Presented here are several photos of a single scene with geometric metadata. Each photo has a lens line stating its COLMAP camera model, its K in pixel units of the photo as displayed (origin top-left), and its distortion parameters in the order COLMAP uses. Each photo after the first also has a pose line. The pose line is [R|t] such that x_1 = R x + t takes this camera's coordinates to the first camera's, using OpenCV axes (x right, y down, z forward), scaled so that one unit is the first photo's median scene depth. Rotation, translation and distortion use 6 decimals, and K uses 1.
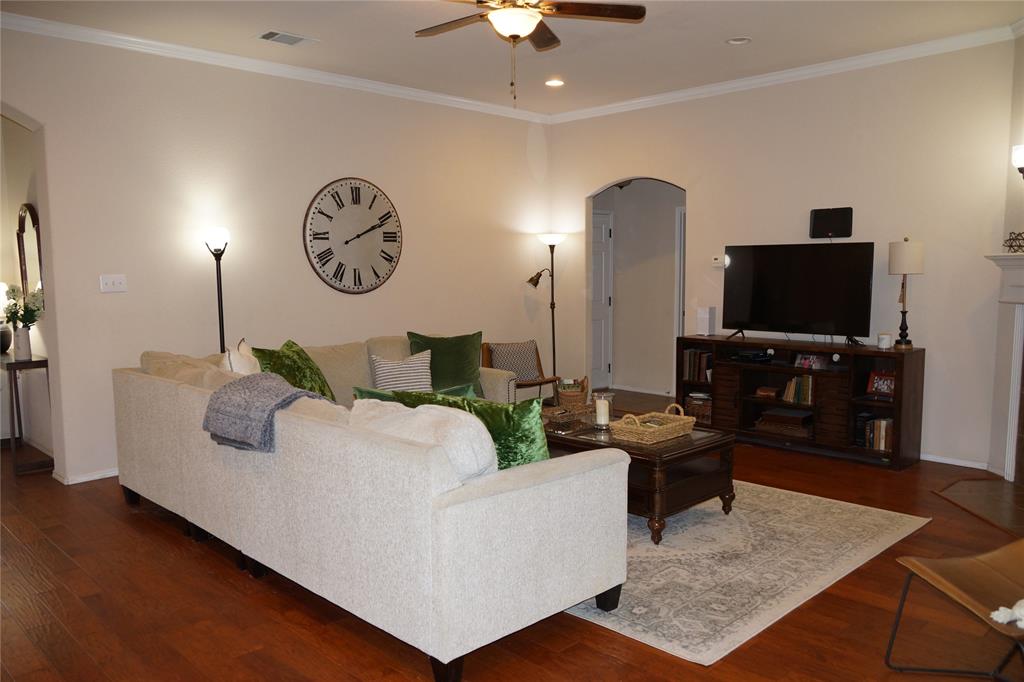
lens RADIAL K [[795.2, 0, 507.4], [0, 795.2, 349.4], [0, 0, 1]] dist [-0.001634, -0.001524]
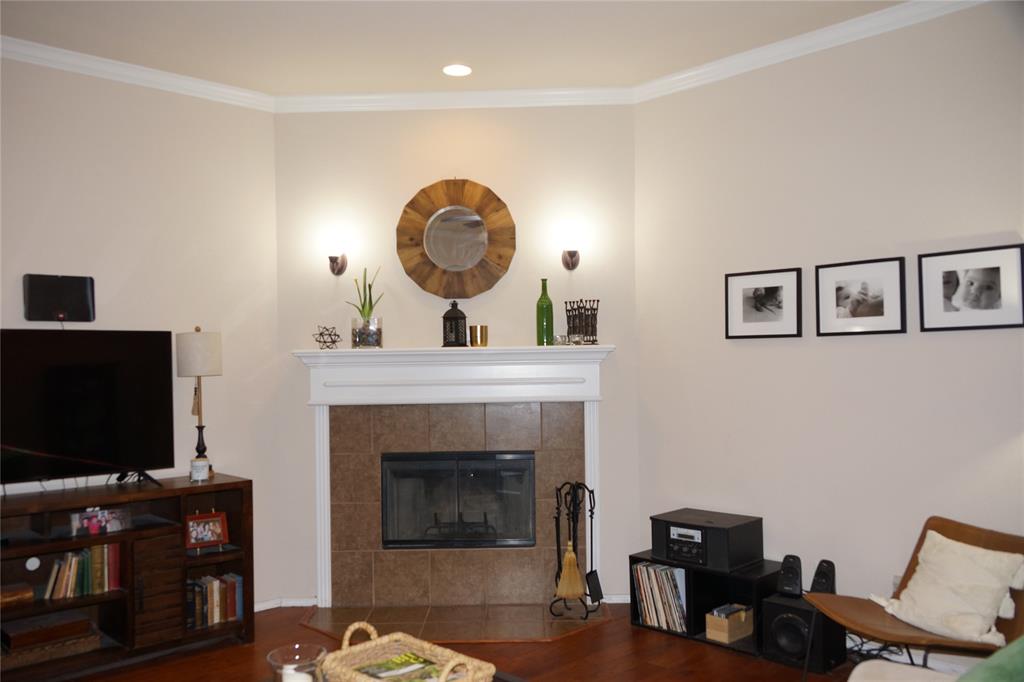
lens RADIAL K [[843.3, 0, 508.0], [0, 843.3, 353.8], [0, 0, 1]] dist [-0.015496, -0.004172]
pose [[0.006626, 0.012776, 0.999896, -0.276273], [0.115682, 0.993195, -0.013457, -0.070774], [-0.993264, 0.115760, 0.005103, 0.703709]]
